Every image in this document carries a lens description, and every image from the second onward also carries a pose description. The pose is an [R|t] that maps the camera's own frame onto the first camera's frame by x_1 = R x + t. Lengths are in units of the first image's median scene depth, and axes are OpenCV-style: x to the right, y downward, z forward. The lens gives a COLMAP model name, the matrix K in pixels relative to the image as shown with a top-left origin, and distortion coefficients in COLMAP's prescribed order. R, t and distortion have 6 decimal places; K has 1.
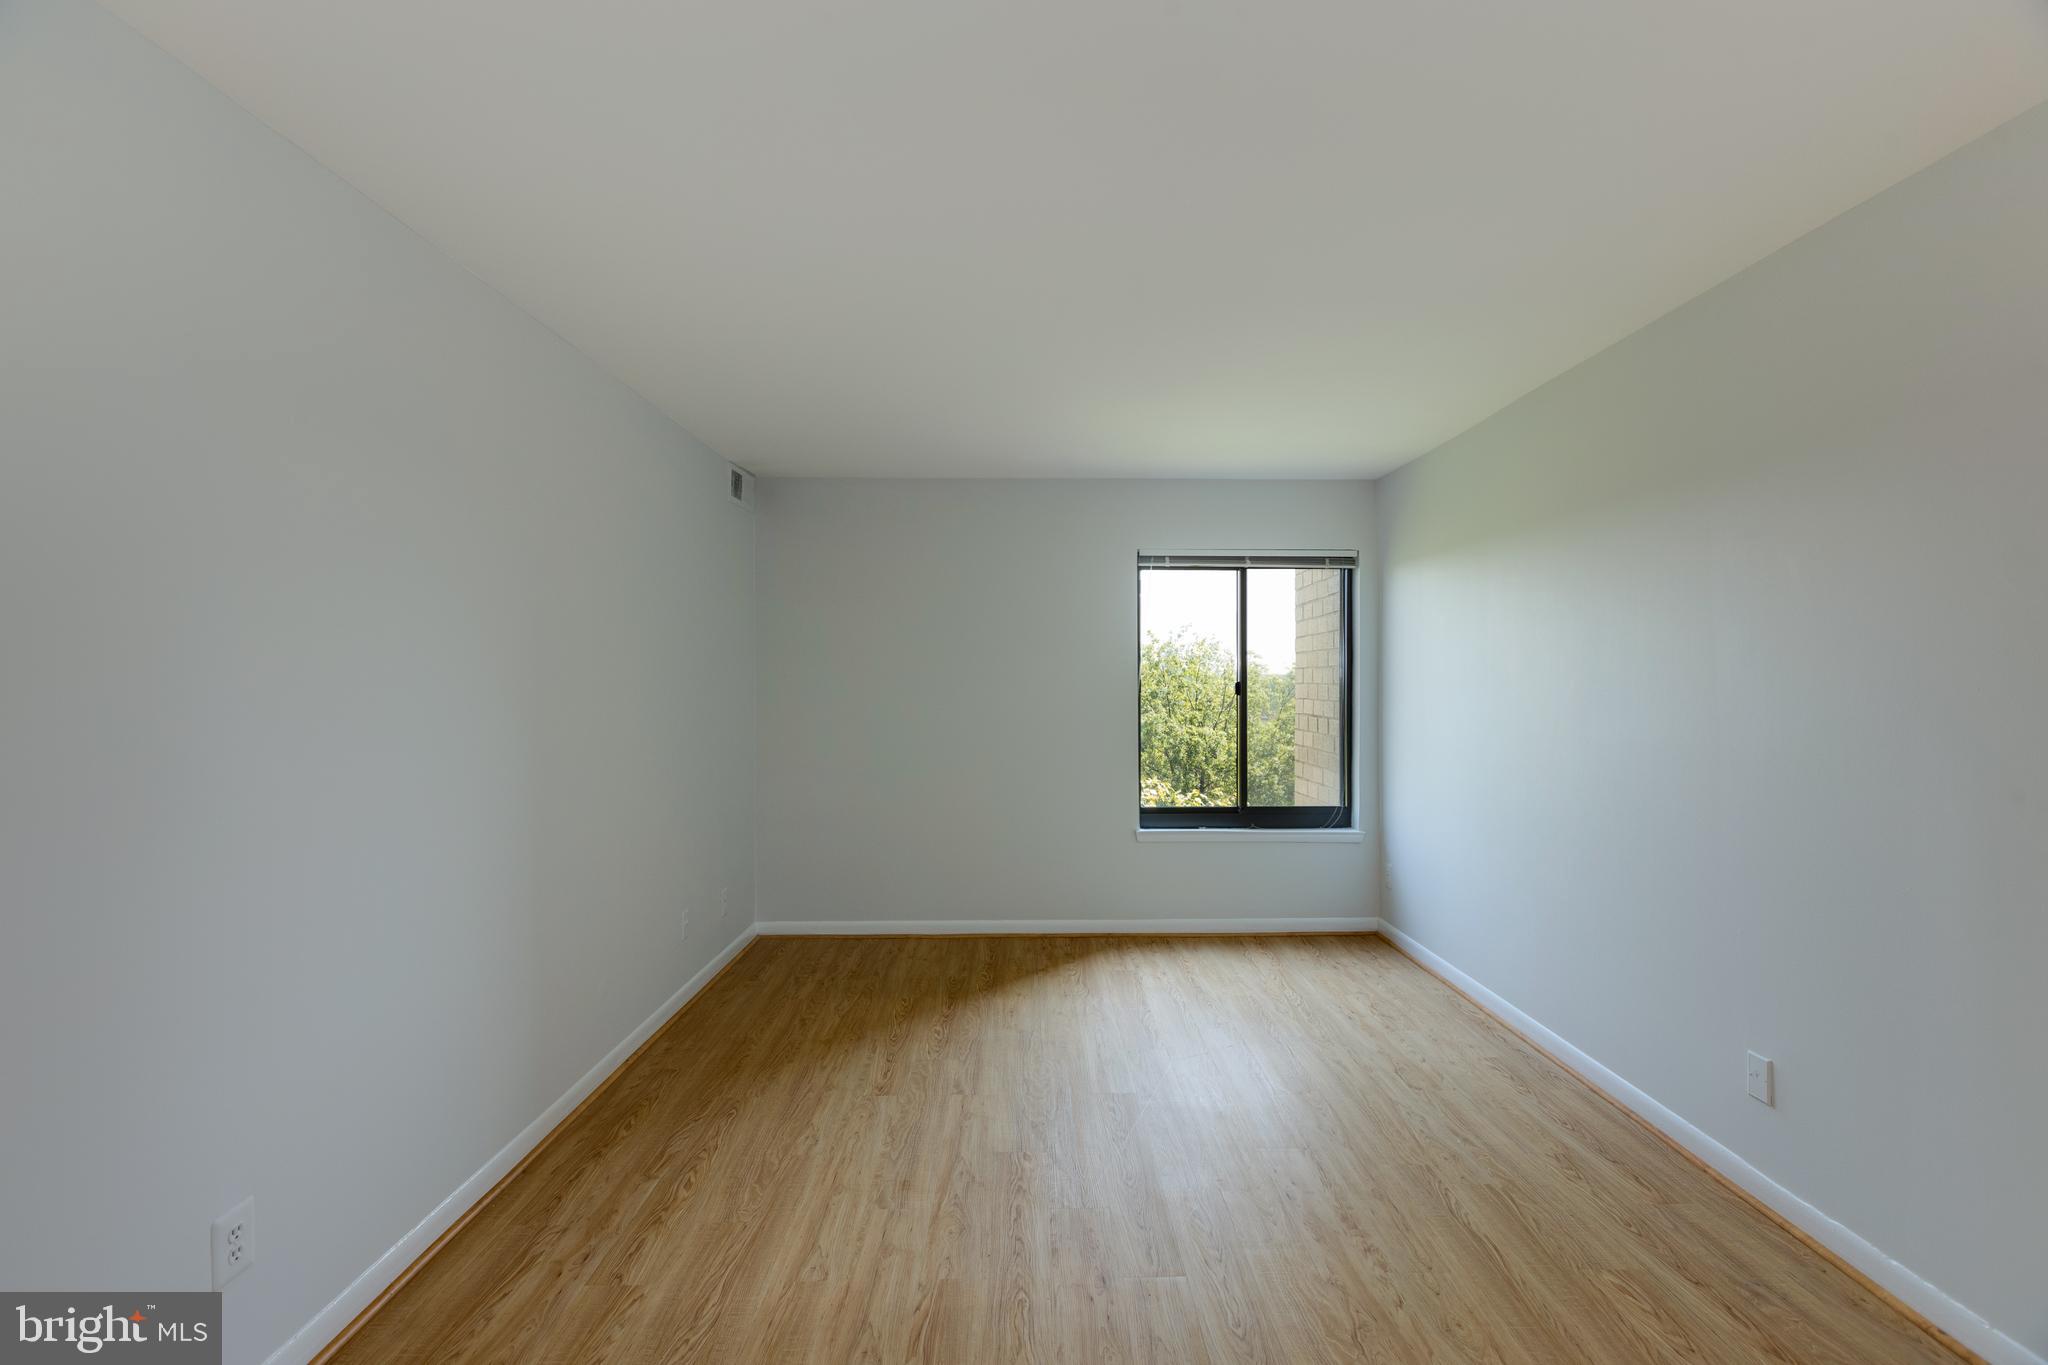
lens RADIAL K [[906.6, 0, 1027.0], [0, 906.6, 676.8], [0, 0, 1]] dist [0.001698, -0.000604]
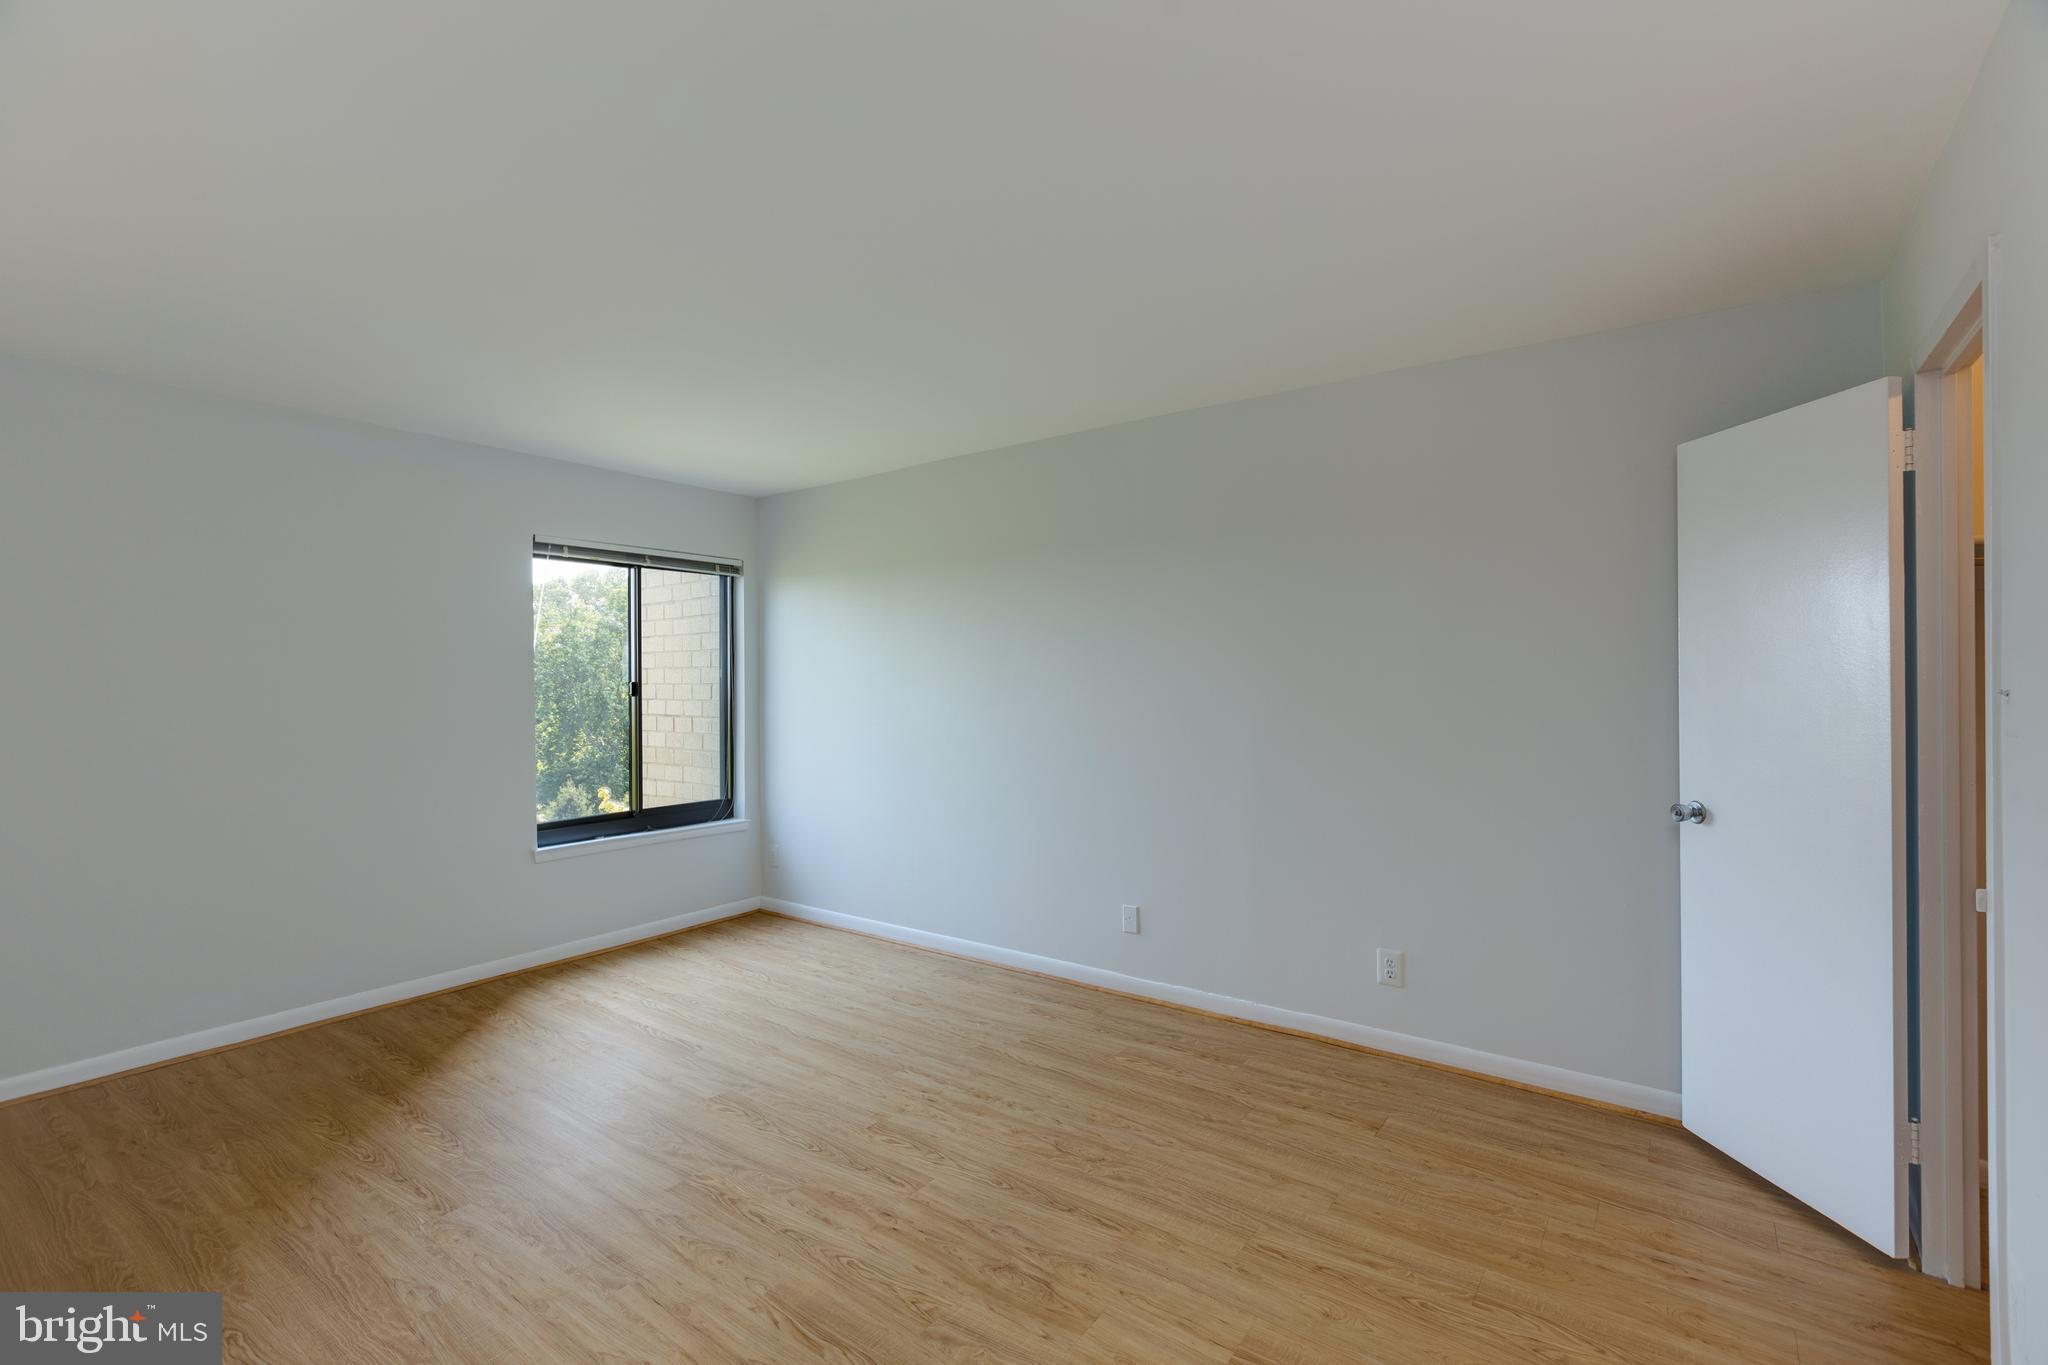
lens RADIAL K [[906.6, 0, 1027.0], [0, 906.6, 676.8], [0, 0, 1]] dist [0.001698, -0.000604]
pose [[0.597412, -0.001207, 0.801934, -0.389436], [0.003599, 0.999993, -0.001176, 0.002525], [-0.801926, 0.003589, 0.597412, 0.105108]]
